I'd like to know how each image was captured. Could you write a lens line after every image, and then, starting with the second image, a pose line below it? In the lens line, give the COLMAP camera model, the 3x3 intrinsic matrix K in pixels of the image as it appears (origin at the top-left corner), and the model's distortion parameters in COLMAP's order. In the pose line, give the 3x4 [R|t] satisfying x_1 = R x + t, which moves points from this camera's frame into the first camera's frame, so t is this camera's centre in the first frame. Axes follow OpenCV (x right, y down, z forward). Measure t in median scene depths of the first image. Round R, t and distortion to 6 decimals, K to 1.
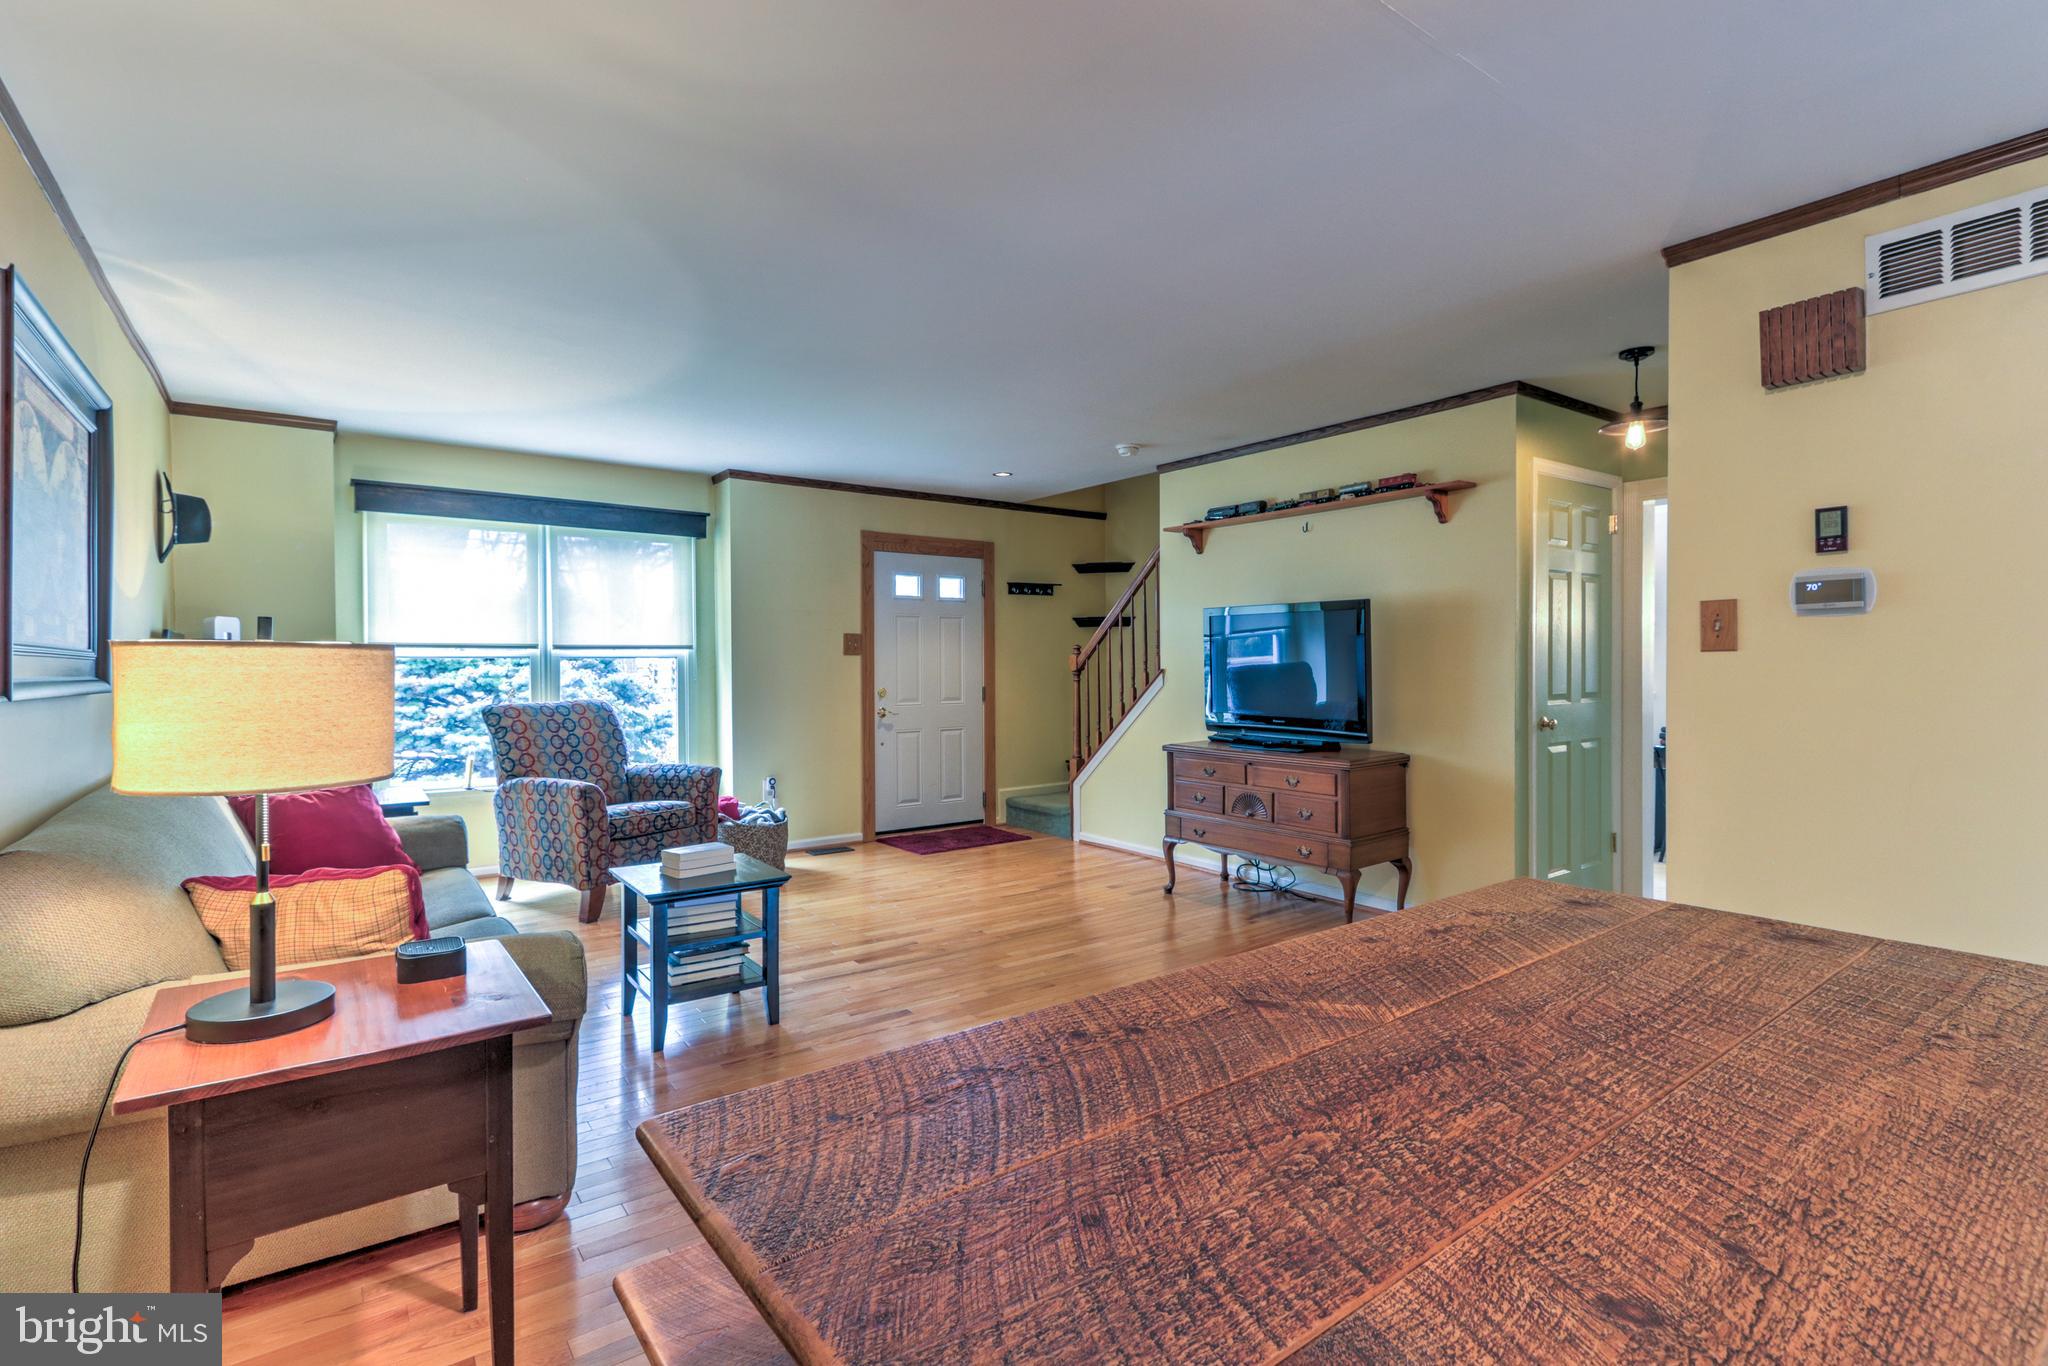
lens RADIAL K [[961.2, 0, 1042.5], [0, 961.2, 678.1], [0, 0, 1]] dist [0.003456, 0.001827]
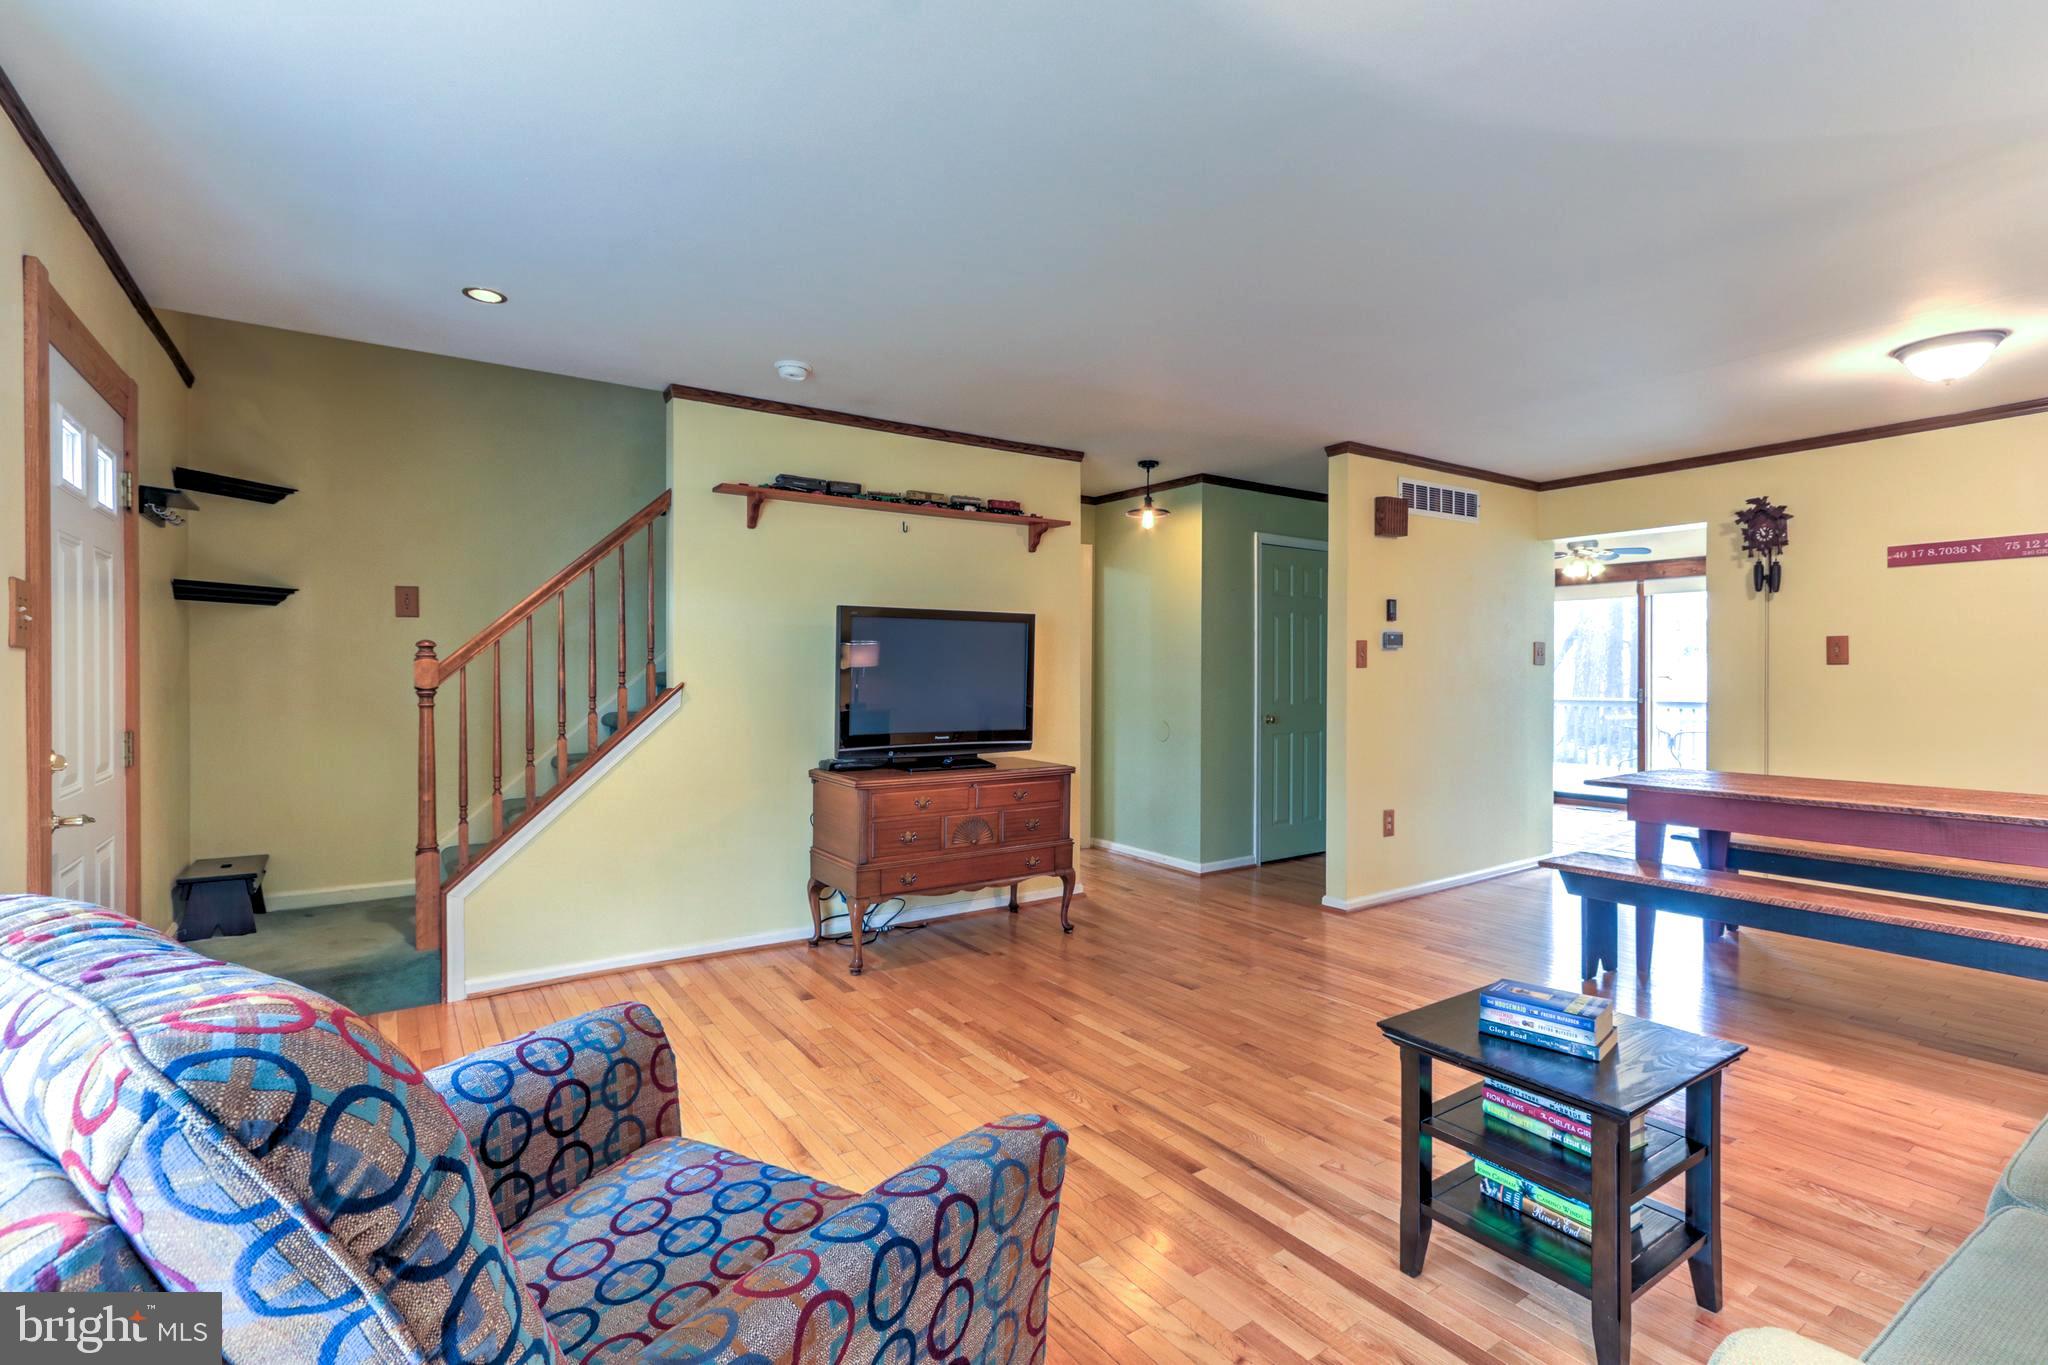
lens RADIAL K [[961.2, 0, 991.5], [0, 961.2, 665.1], [0, 0, 1]] dist [0.003456, 0.001827]
pose [[0.067685, 0.005994, 0.997689, -0.580261], [0.014186, 0.999875, -0.006970, -0.014915], [-0.997606, 0.014625, 0.067592, 0.773526]]
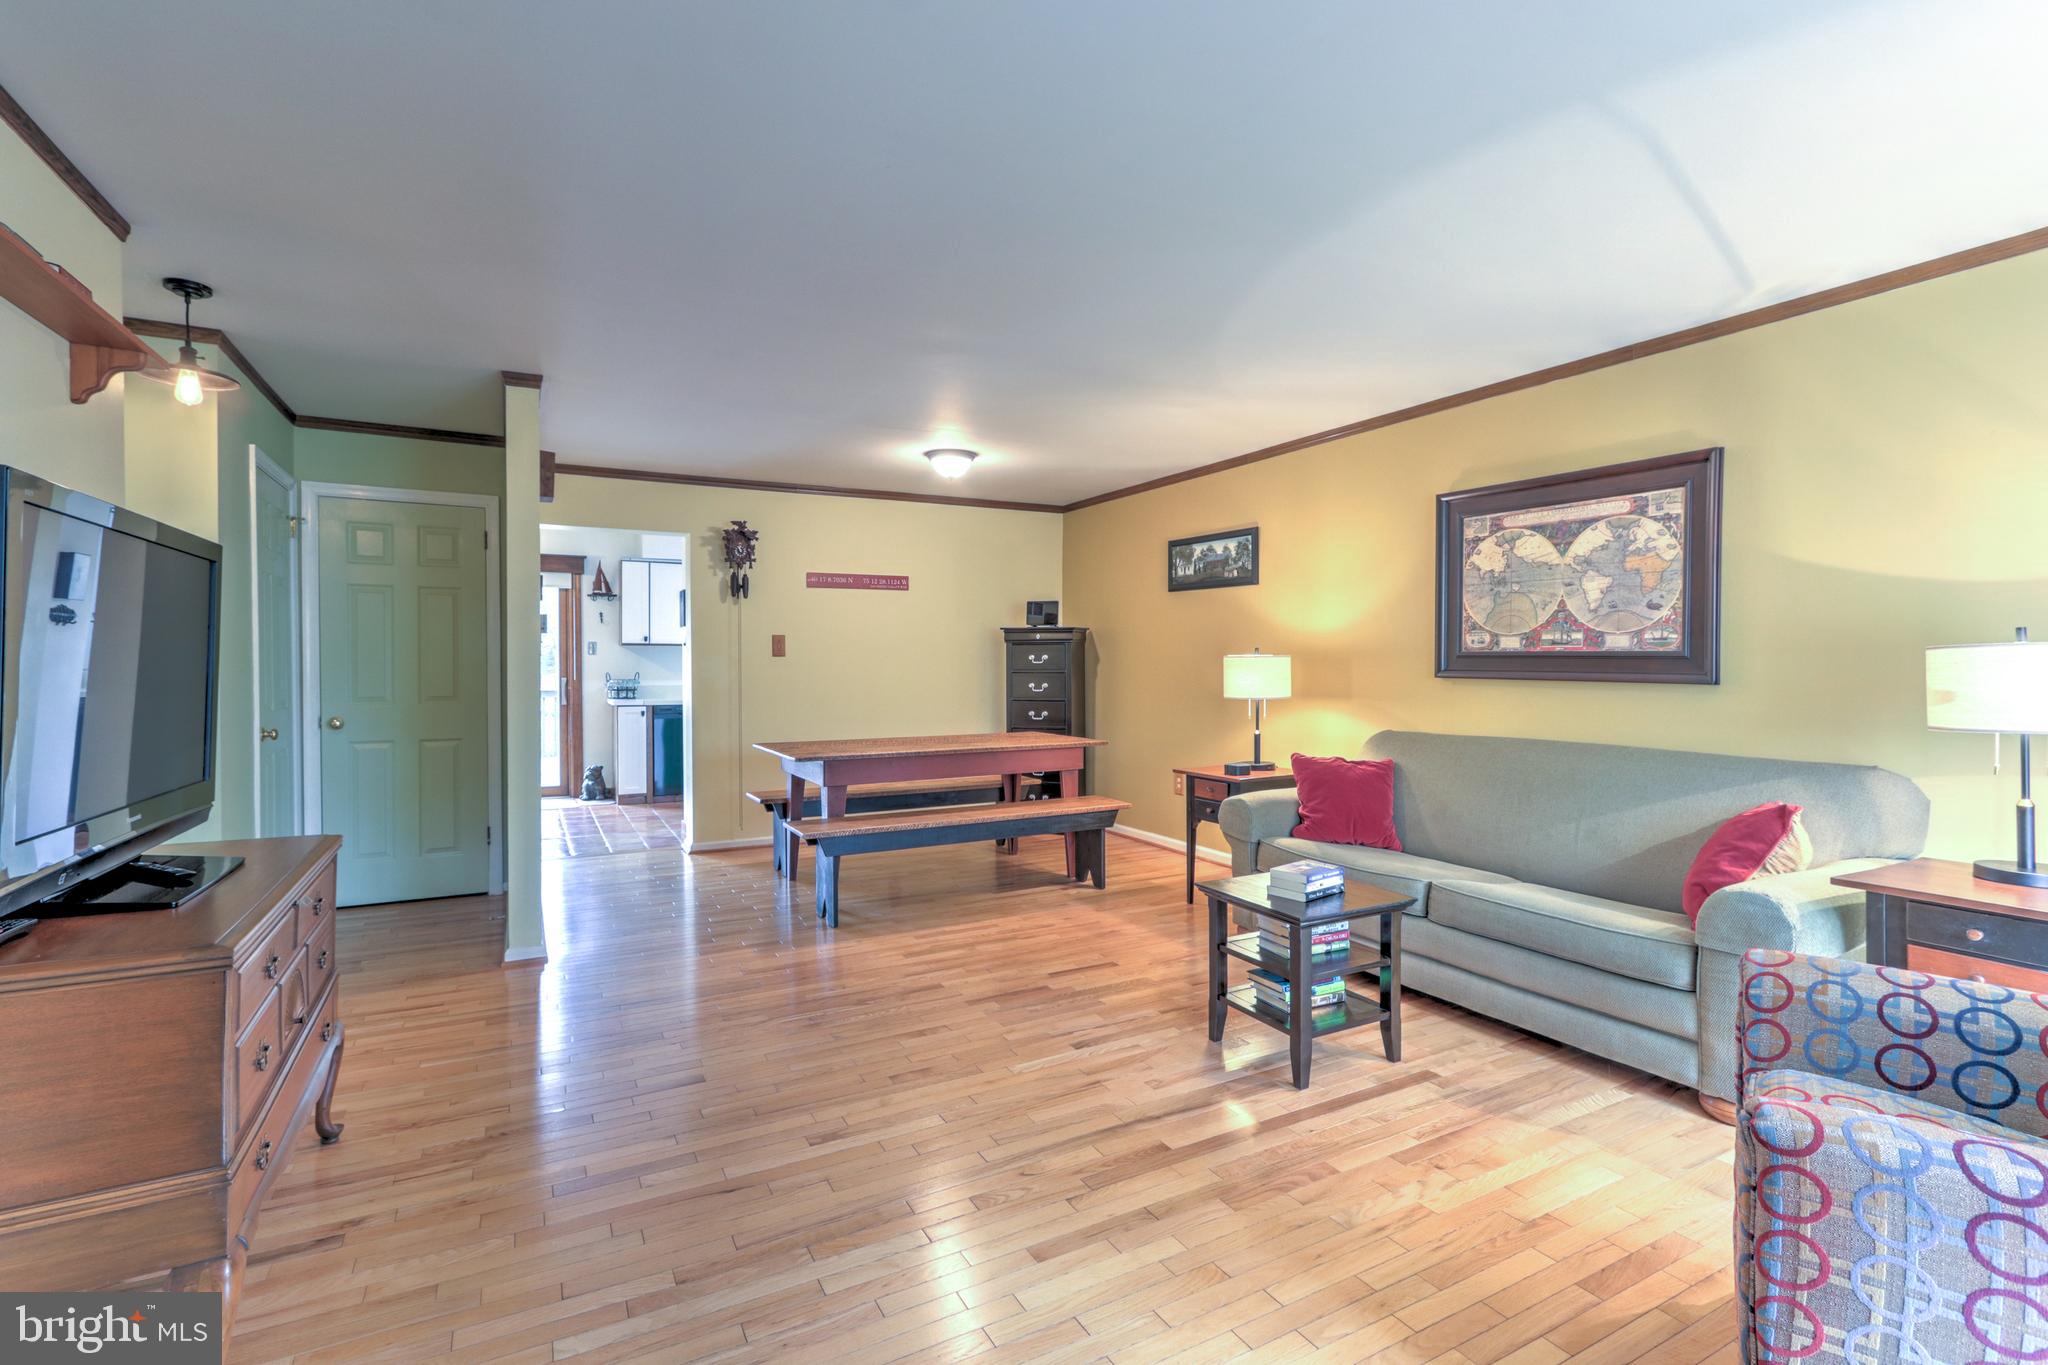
lens RADIAL K [[961.2, 0, 1046.9], [0, 961.2, 671.2], [0, 0, 1]] dist [0.003456, 0.001827]
pose [[-0.990447, 0.001911, 0.137877, -0.146618], [0.005209, 0.999709, 0.023563, -0.018543], [-0.137792, 0.024056, -0.990169, 1.156240]]
